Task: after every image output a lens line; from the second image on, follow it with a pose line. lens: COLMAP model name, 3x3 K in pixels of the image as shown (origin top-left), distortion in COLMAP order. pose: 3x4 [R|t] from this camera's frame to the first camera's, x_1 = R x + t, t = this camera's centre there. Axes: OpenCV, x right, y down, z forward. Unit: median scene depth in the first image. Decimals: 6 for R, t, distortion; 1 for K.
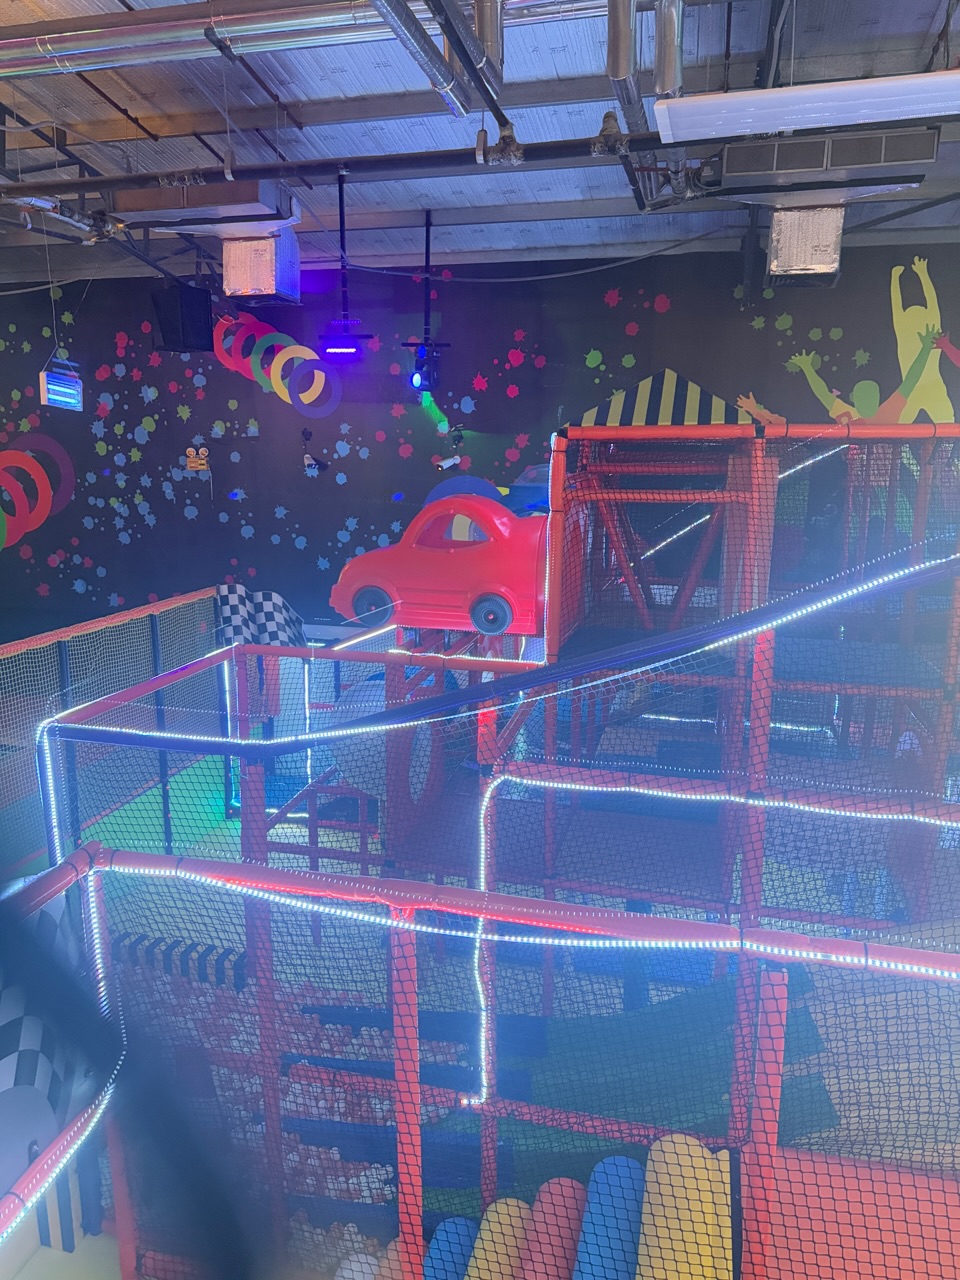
lens RADIAL K [[887.9, 0, 480.0], [0, 887.9, 640.0], [0, 0, 1]] dist [0.073061, -0.101768]
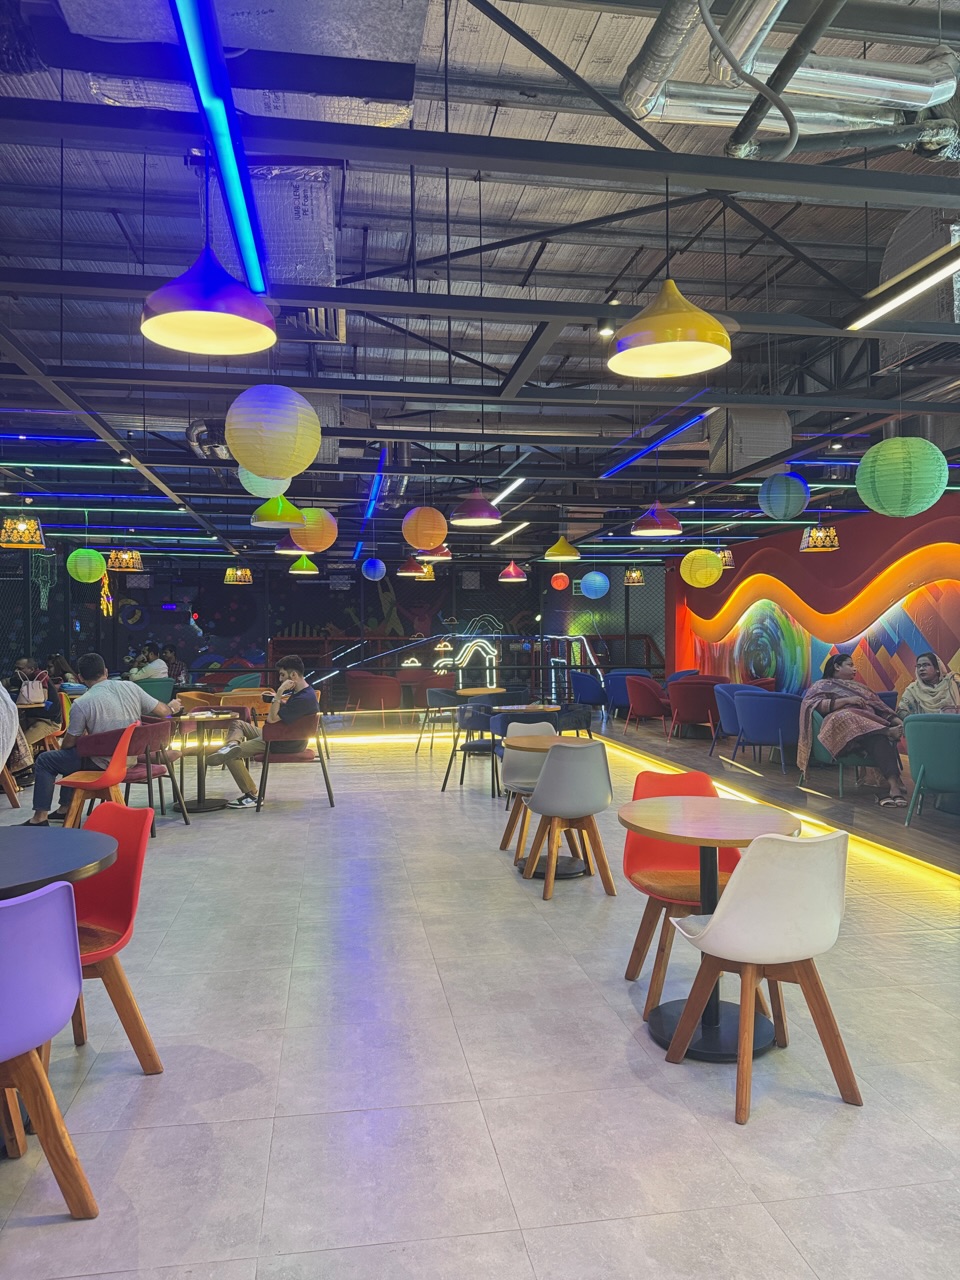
lens RADIAL K [[887.9, 0, 480.0], [0, 887.9, 640.0], [0, 0, 1]] dist [0.073061, -0.101768]
pose [[0.916942, -0.009961, 0.398895, -0.334171], [0.093677, 0.977122, -0.190936, 0.313176], [-0.387867, 0.212444, 0.896898, -1.485514]]
